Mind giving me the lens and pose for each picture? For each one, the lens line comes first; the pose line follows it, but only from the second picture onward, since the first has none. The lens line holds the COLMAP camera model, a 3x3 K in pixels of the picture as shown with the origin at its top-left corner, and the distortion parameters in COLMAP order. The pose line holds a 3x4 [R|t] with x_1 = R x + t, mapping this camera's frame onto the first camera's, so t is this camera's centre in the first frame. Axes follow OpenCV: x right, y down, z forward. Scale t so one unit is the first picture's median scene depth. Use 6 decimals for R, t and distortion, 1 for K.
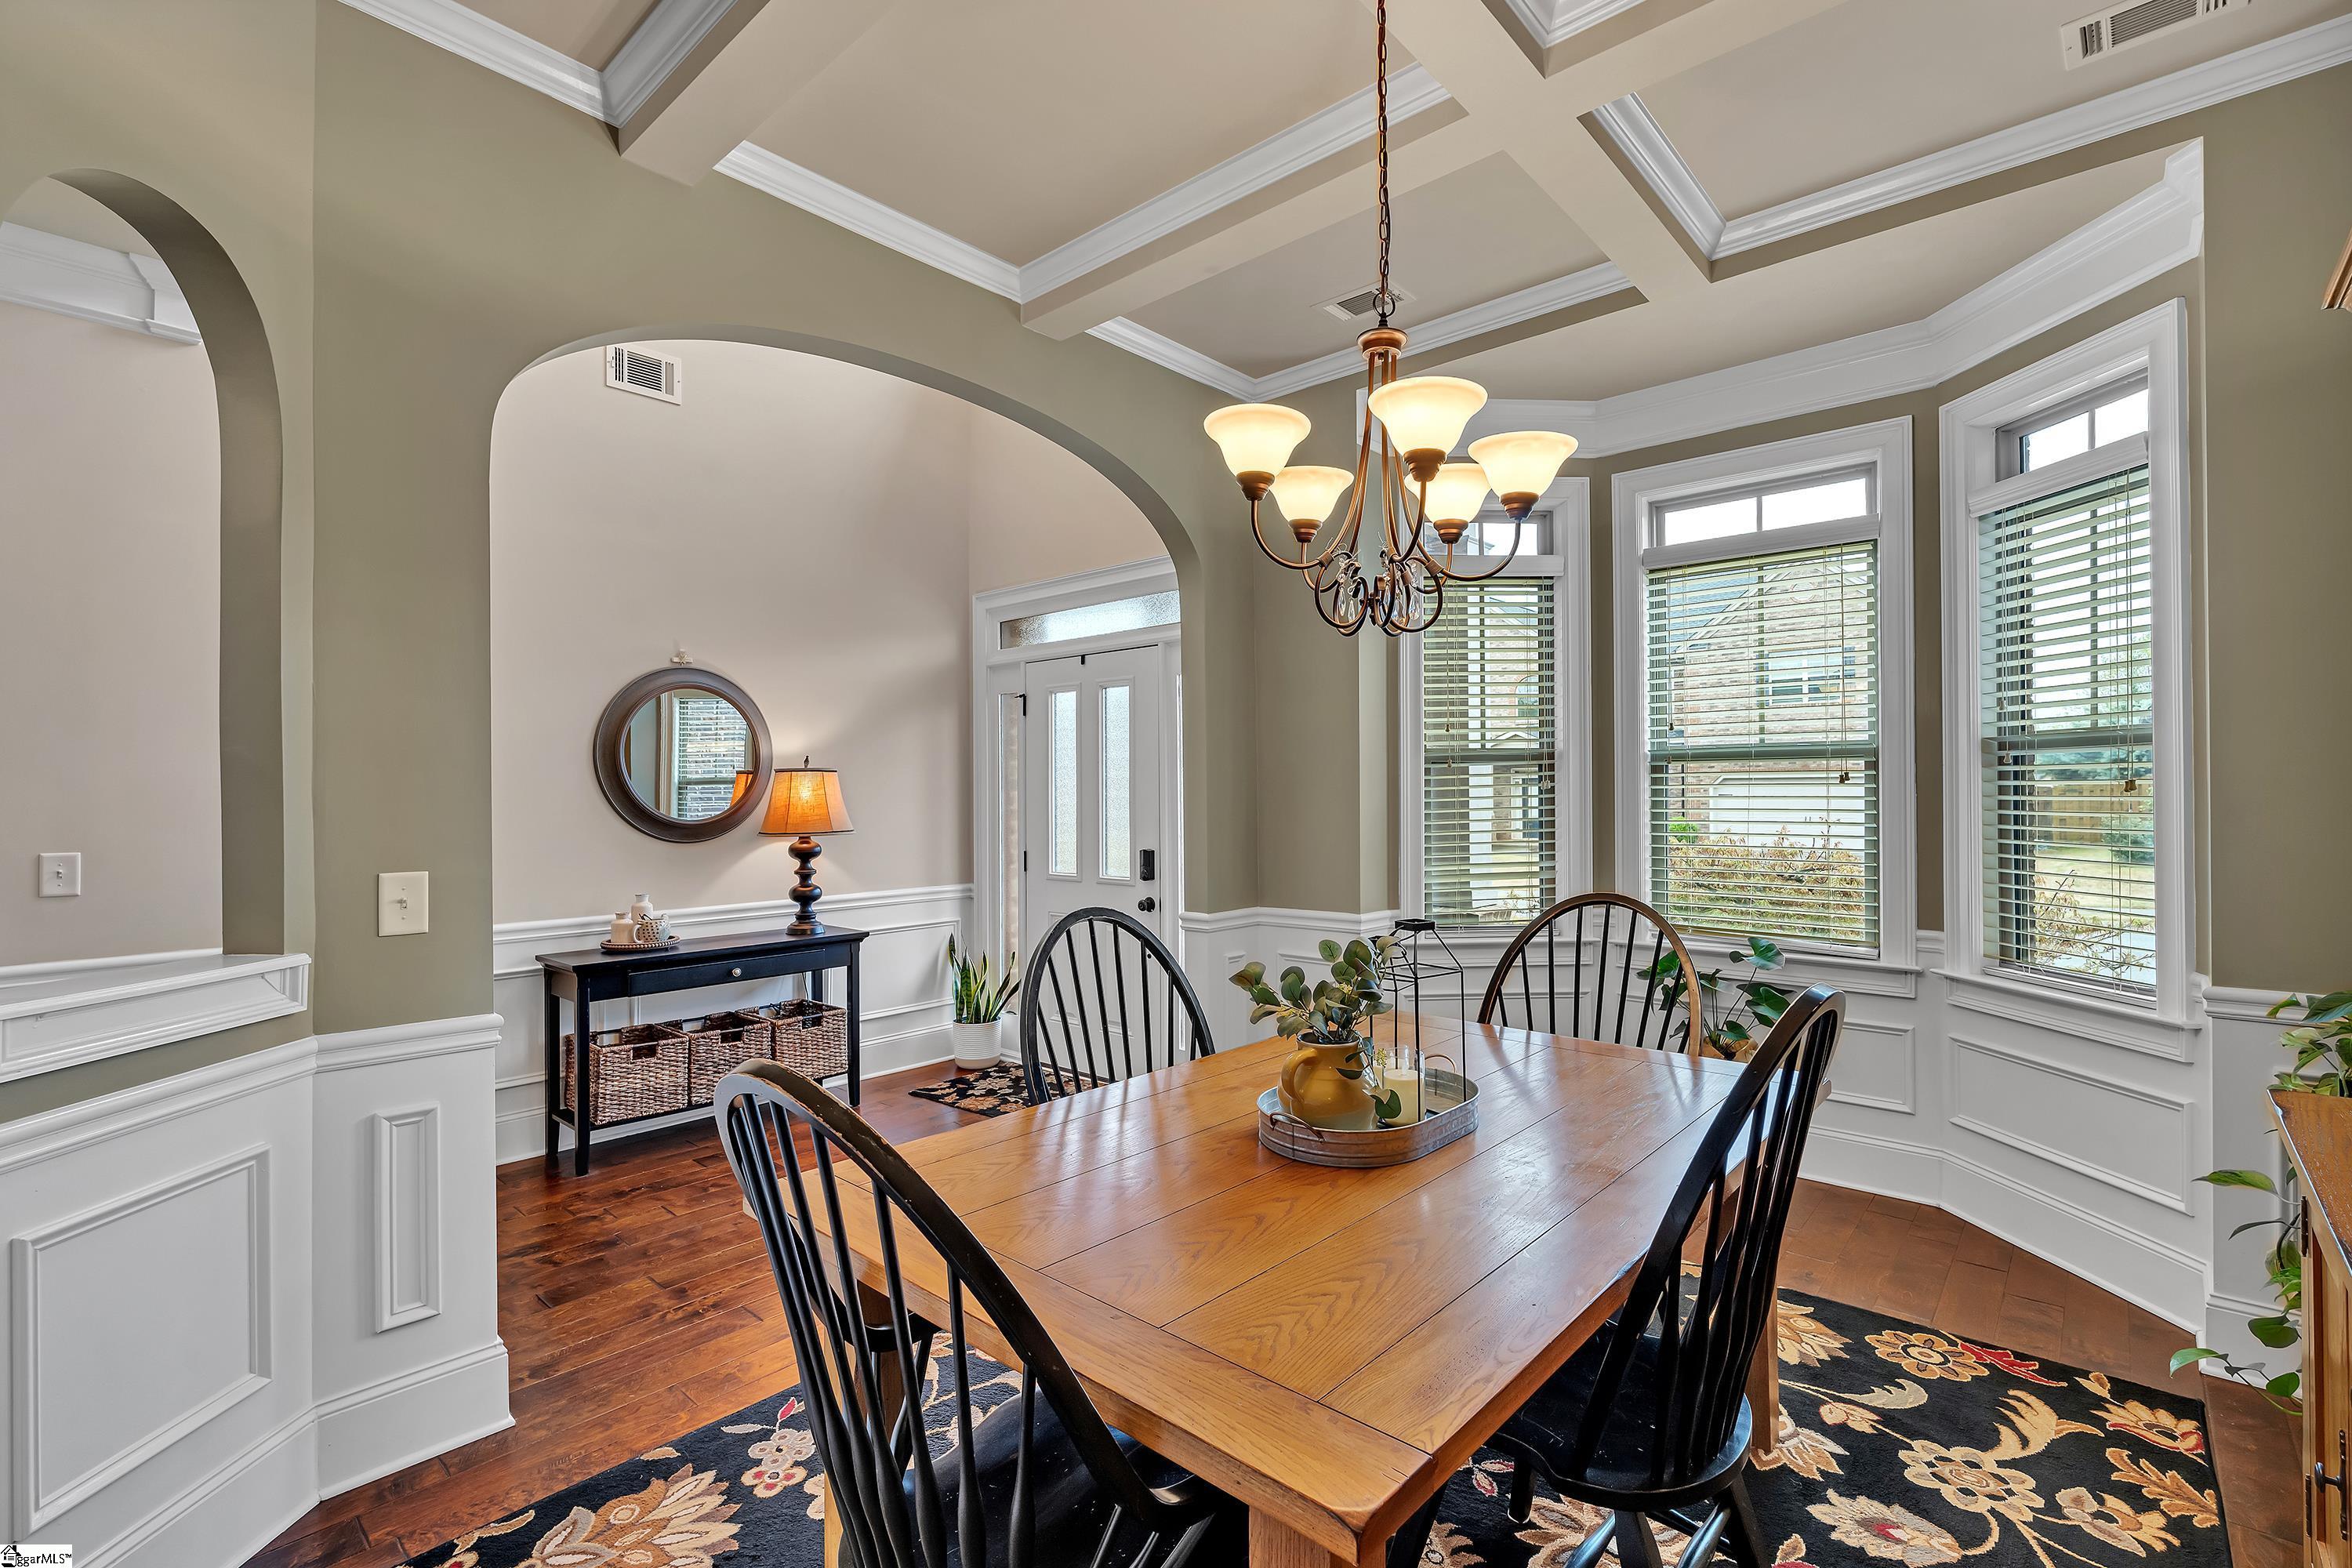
lens RADIAL K [[1032.8, 0, 1177.4], [0, 1032.8, 788.1], [0, 0, 1]] dist [-0.004412, -0.000306]
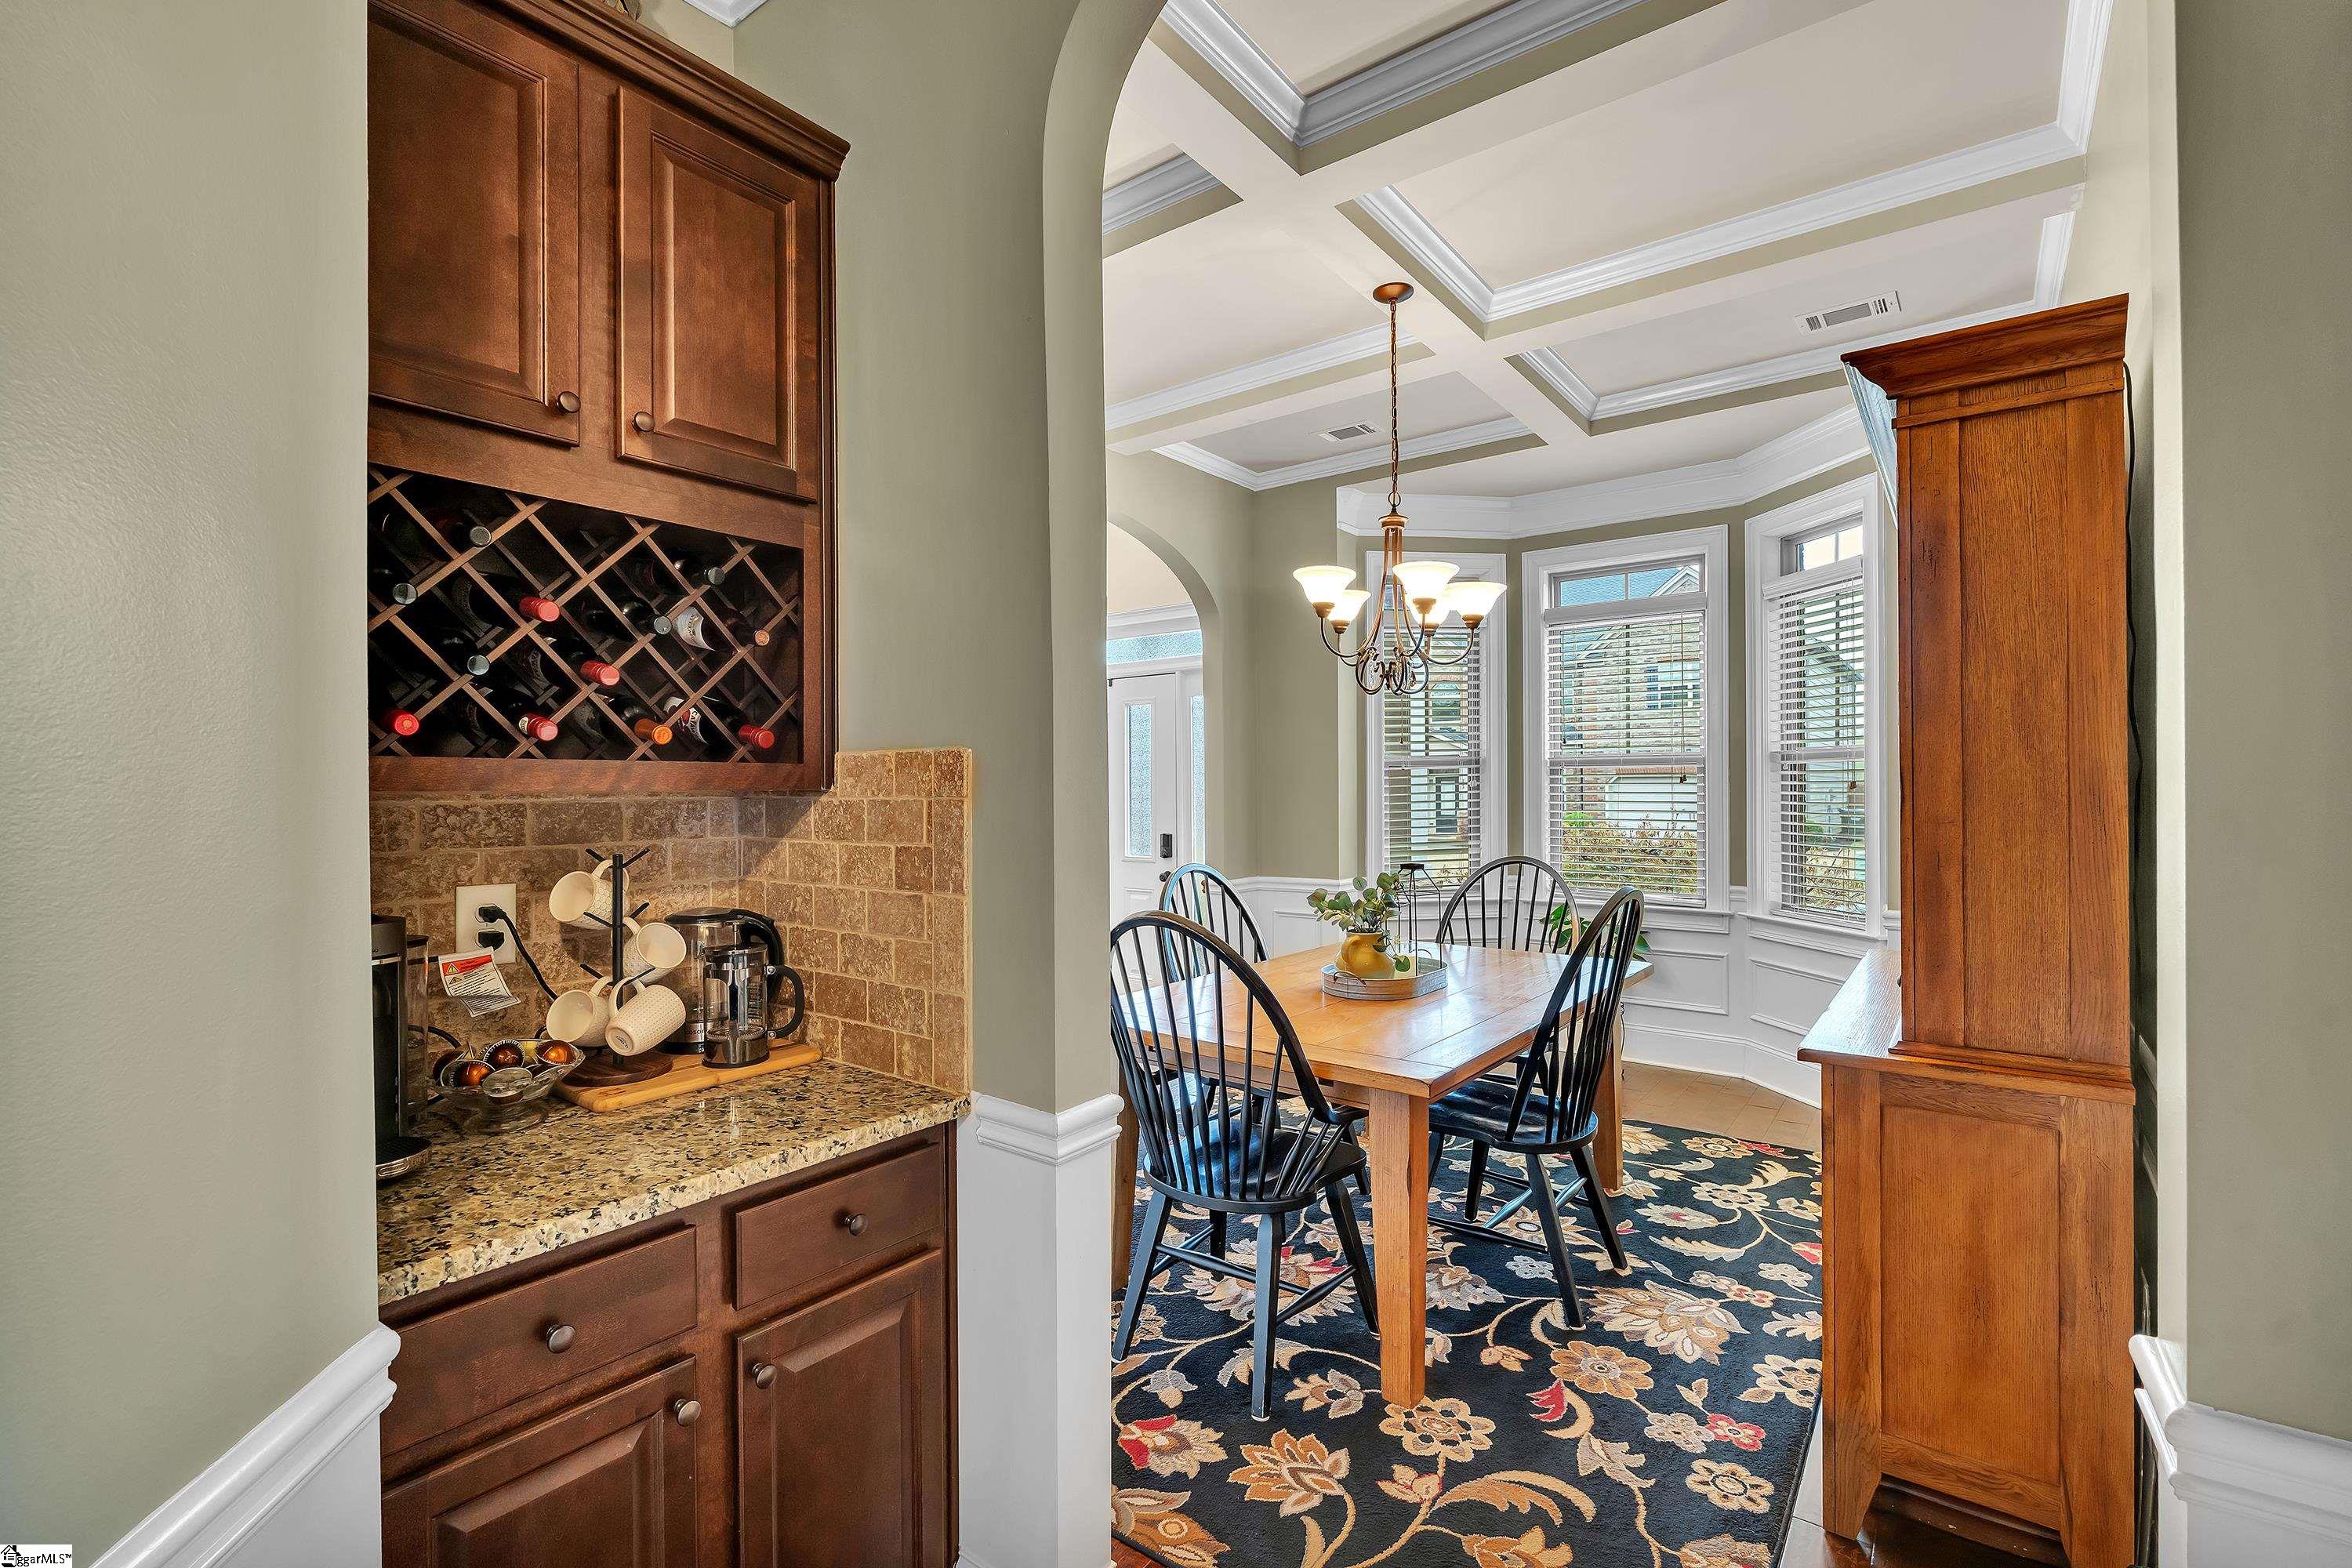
lens RADIAL K [[1032.8, 0, 1177.4], [0, 1032.8, 788.1], [0, 0, 1]] dist [-0.004412, -0.000306]
pose [[0.996778, 0.001351, 0.080195, -0.226806], [-0.001584, 0.999995, 0.002845, -0.000348], [-0.080191, -0.002963, 0.996775, -0.514711]]
